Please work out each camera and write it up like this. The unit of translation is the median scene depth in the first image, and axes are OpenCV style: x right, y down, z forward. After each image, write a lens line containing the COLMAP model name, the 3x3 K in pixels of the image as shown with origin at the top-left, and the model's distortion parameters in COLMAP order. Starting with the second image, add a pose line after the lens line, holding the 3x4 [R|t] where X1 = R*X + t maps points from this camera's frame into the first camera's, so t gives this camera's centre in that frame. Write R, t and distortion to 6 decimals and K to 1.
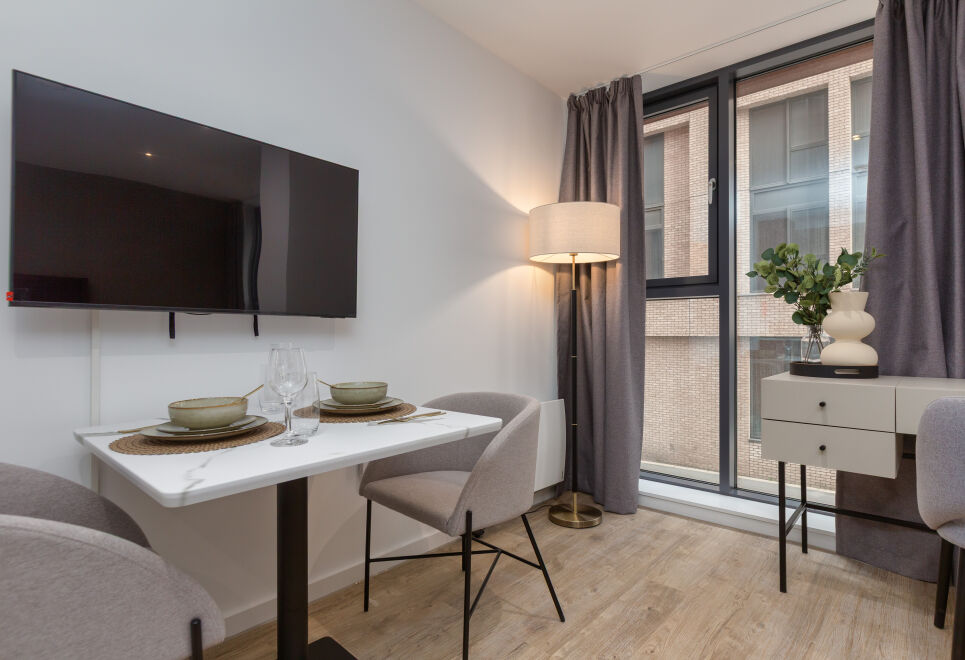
lens RADIAL K [[509.5, 0, 477.5], [0, 509.5, 328.8], [0, 0, 1]] dist [-0.003709, 0.001549]
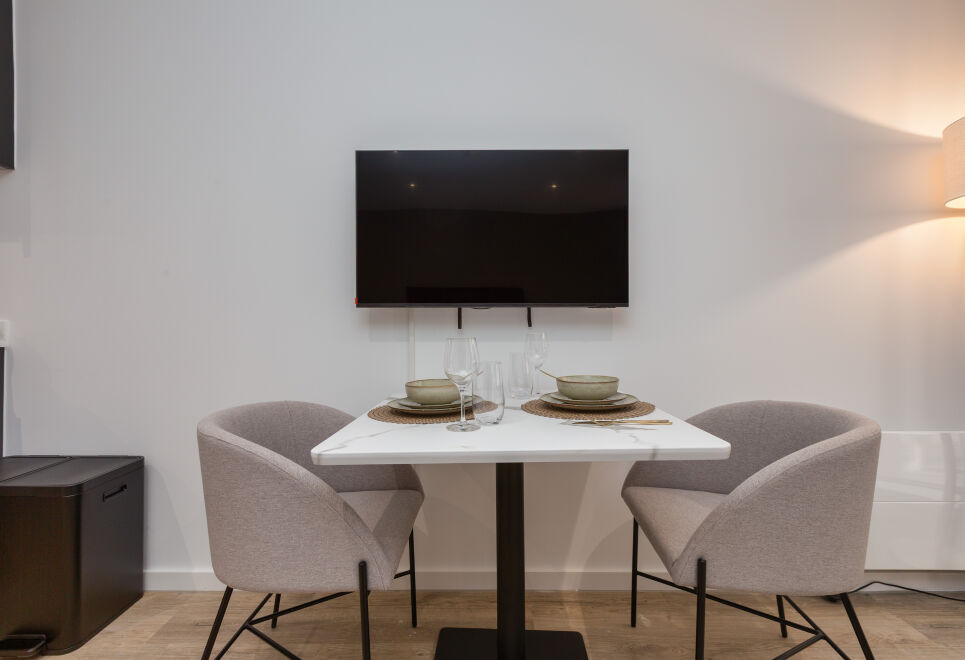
lens RADIAL K [[453.9, 0, 472.5], [0, 453.9, 321.9], [0, 0, 1]] dist [0.009578, -0.002029]
pose [[0.655949, -0.011662, -0.754715, 0.213426], [0.013691, 0.999900, -0.003552, 0.005690], [0.754681, -0.008003, 0.656043, 0.243519]]
